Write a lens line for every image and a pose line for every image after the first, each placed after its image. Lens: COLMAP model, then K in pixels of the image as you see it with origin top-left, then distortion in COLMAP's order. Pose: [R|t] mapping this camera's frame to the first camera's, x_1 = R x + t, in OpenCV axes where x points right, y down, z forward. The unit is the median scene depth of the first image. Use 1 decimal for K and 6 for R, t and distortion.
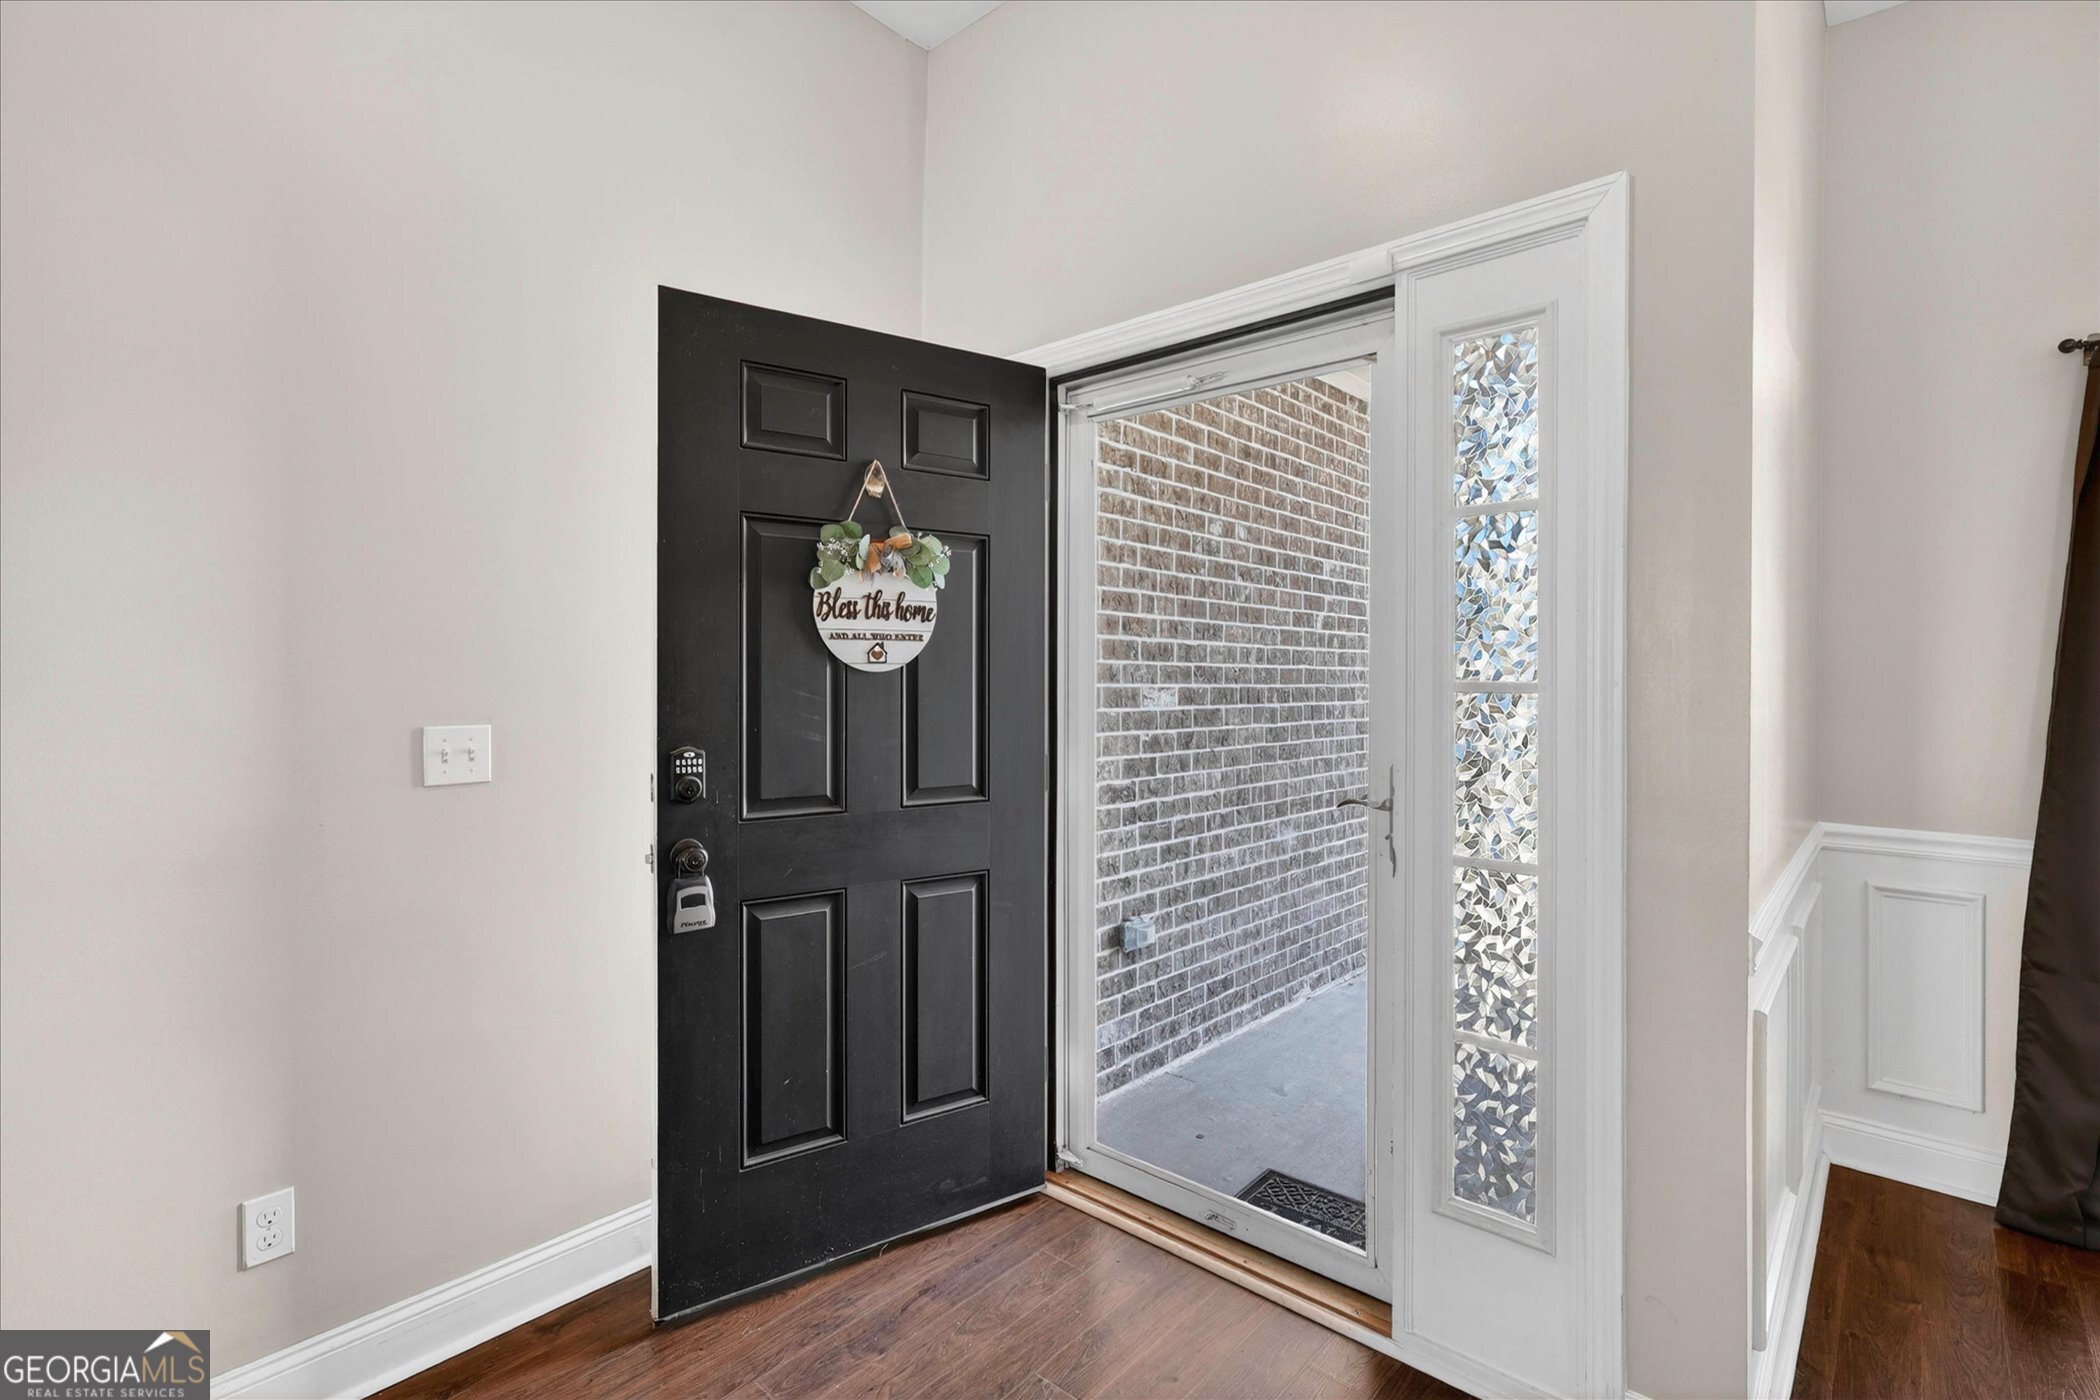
lens RADIAL K [[982.7, 0, 1052.4], [0, 982.7, 696.1], [0, 0, 1]] dist [-0.003367, 0.001109]
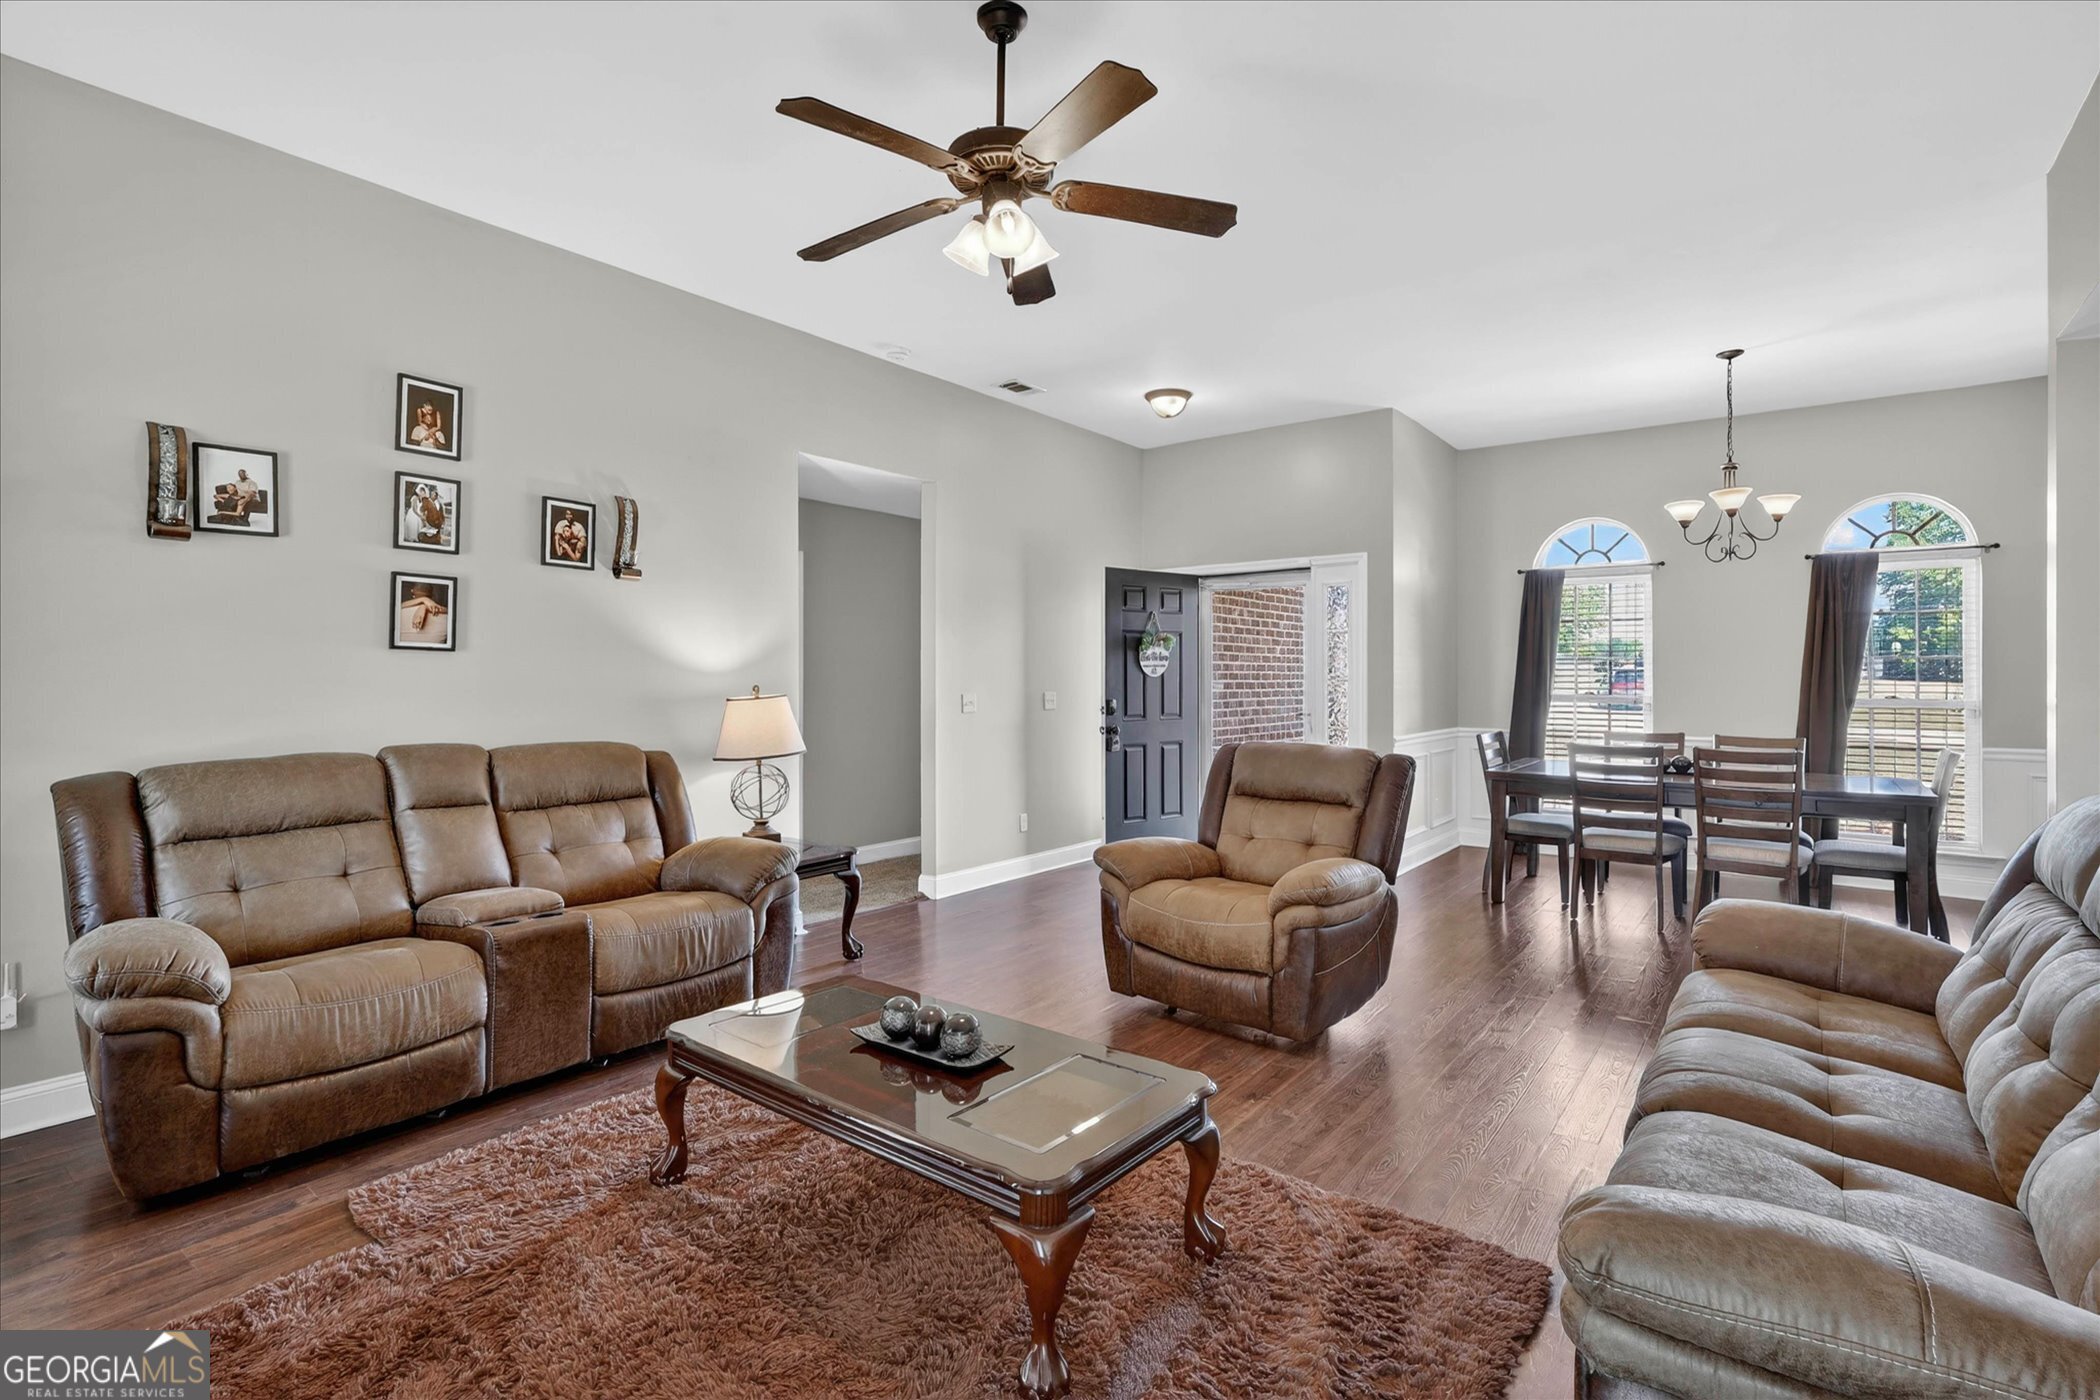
lens RADIAL K [[982.7, 0, 1046.7], [0, 982.7, 685.0], [0, 0, 1]] dist [-0.003367, 0.001109]
pose [[0.998037, -0.004430, 0.062476, -0.382980], [0.005042, 0.999941, -0.009643, 0.016604], [-0.062430, 0.009939, 0.998000, -1.152367]]
